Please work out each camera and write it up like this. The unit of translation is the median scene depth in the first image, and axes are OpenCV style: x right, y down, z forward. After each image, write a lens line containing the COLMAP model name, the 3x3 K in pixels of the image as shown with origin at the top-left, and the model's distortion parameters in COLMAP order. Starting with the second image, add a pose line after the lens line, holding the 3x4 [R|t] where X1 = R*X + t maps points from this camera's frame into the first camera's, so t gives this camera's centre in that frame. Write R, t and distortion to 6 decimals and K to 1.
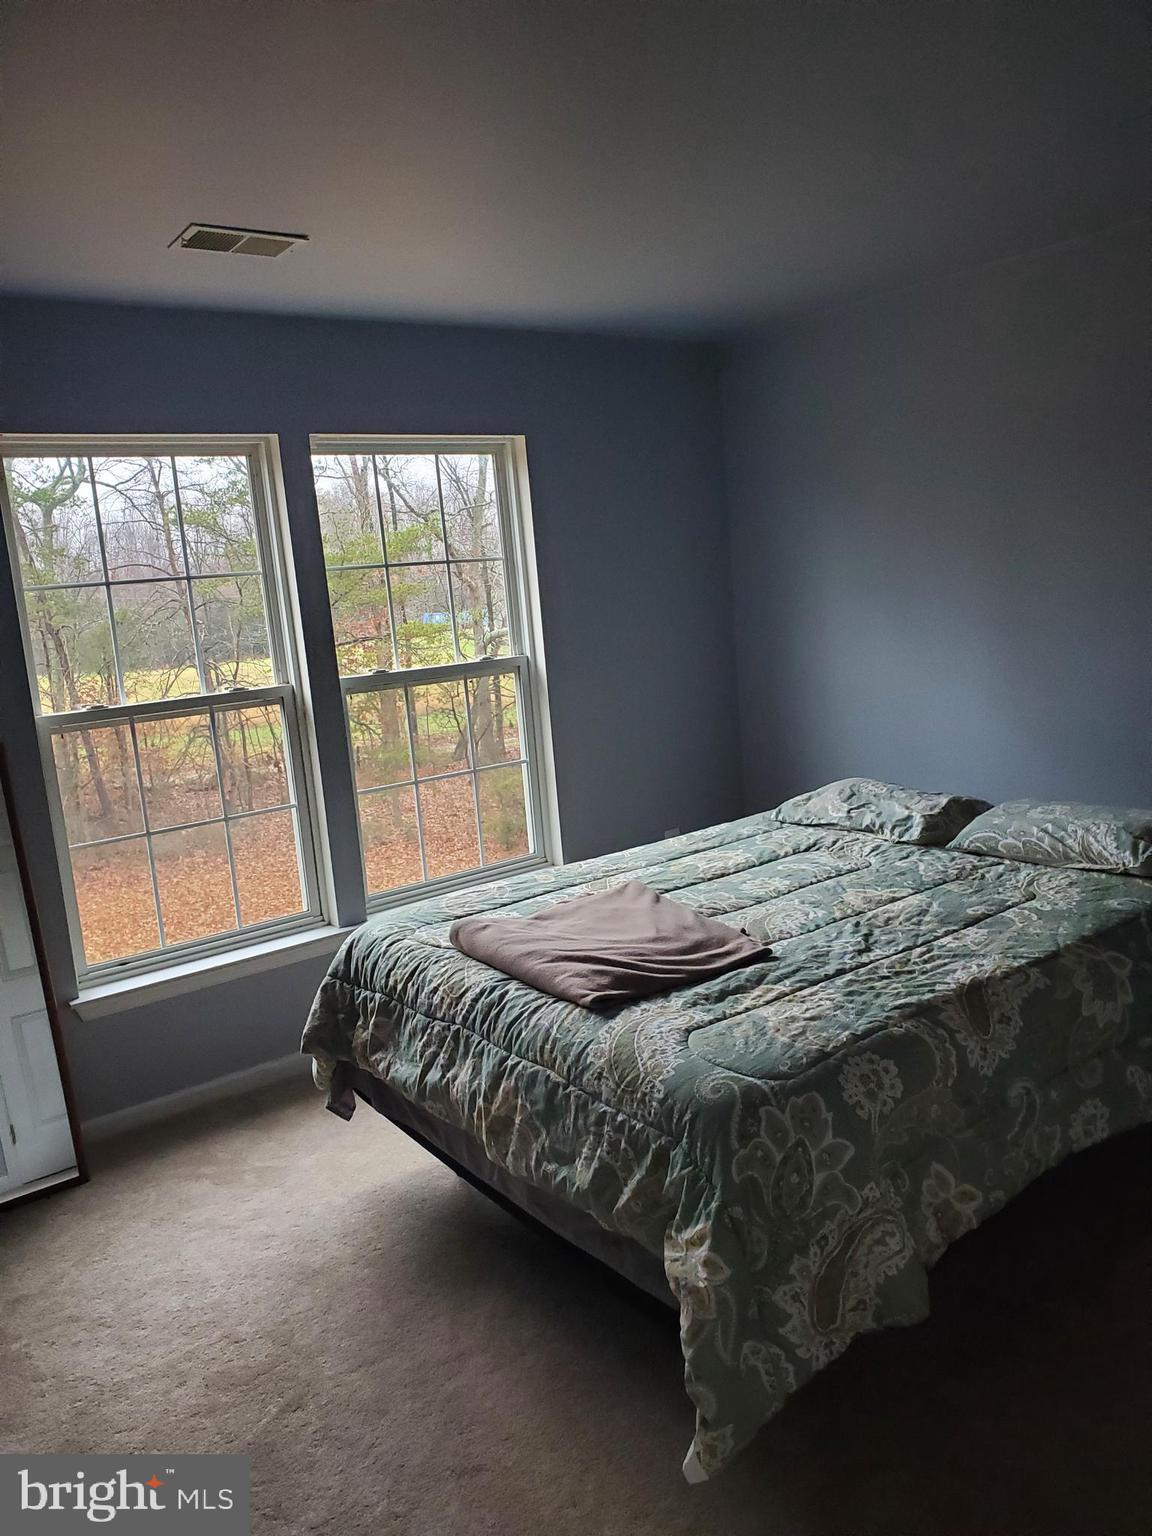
lens RADIAL K [[1225.0, 0, 497.0], [0, 1225.0, 778.9], [0, 0, 1]] dist [0.208547, -0.593886]
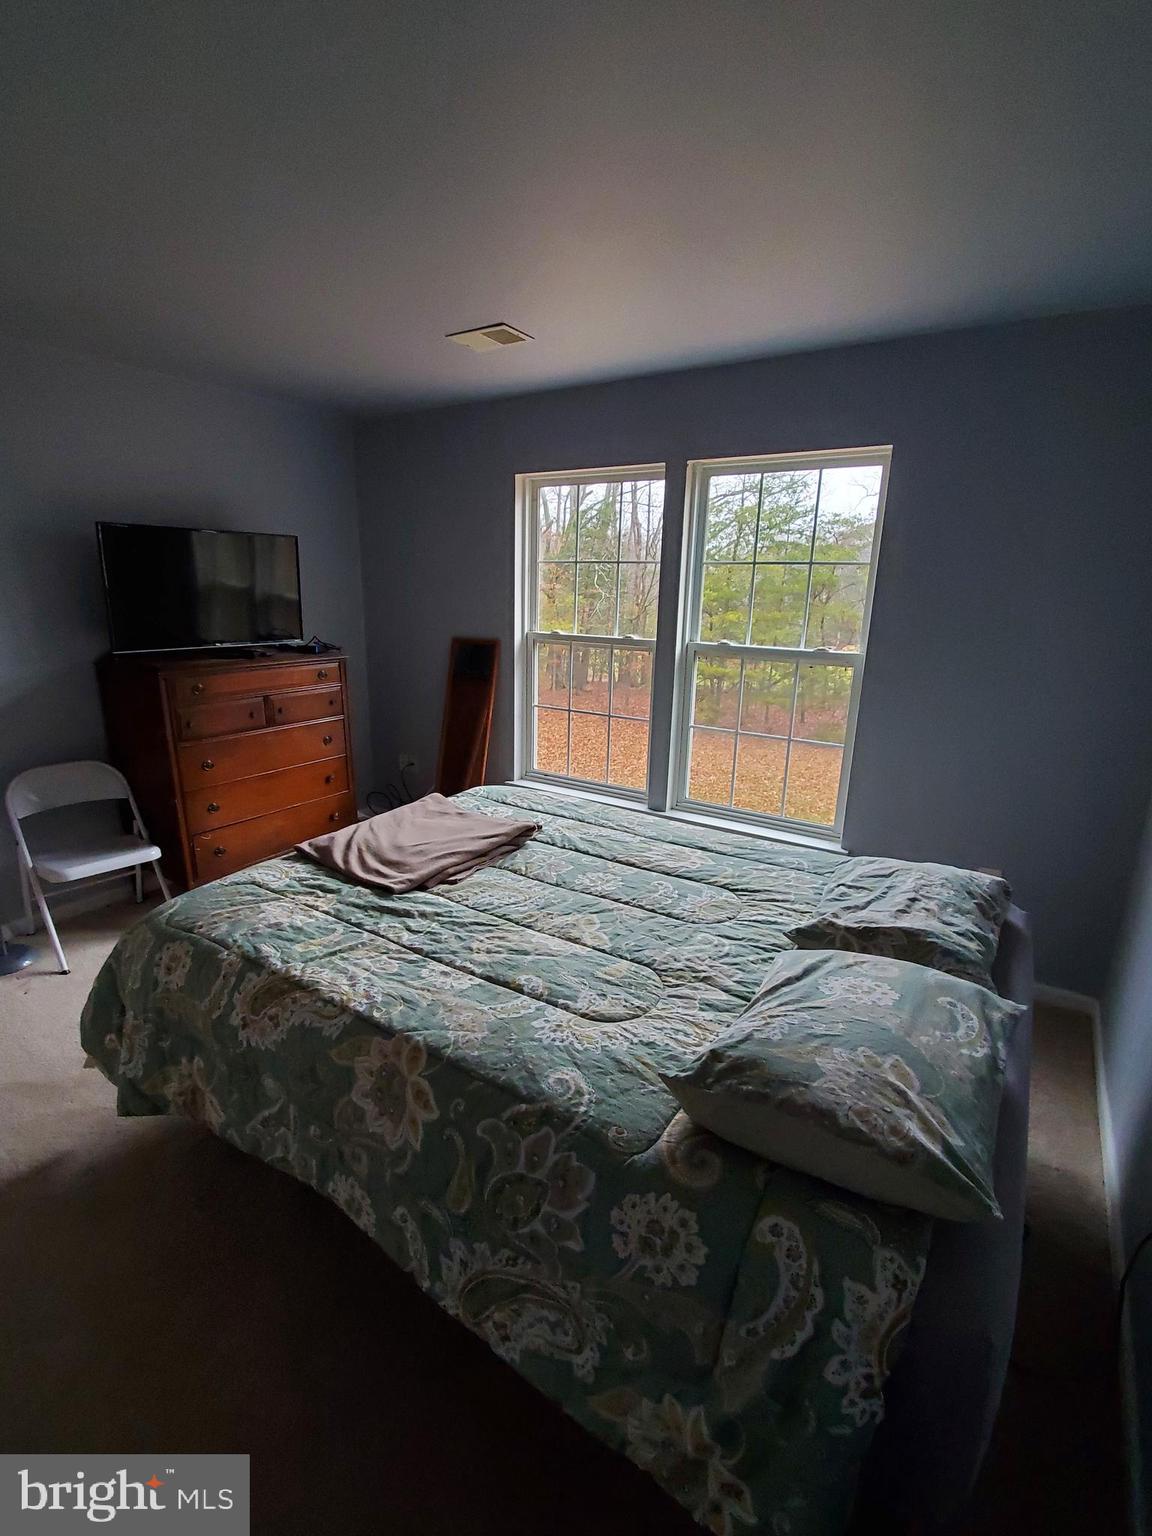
lens RADIAL K [[700.8, 0, 576.0], [0, 700.8, 768.0], [0, 0, 1]] dist [0.001272, 0.000121]
pose [[0.363540, 0.322658, -0.873917, 0.714698], [-0.207154, 0.942615, 0.261848, -0.162853], [0.908254, 0.085843, 0.409518, 0.729457]]
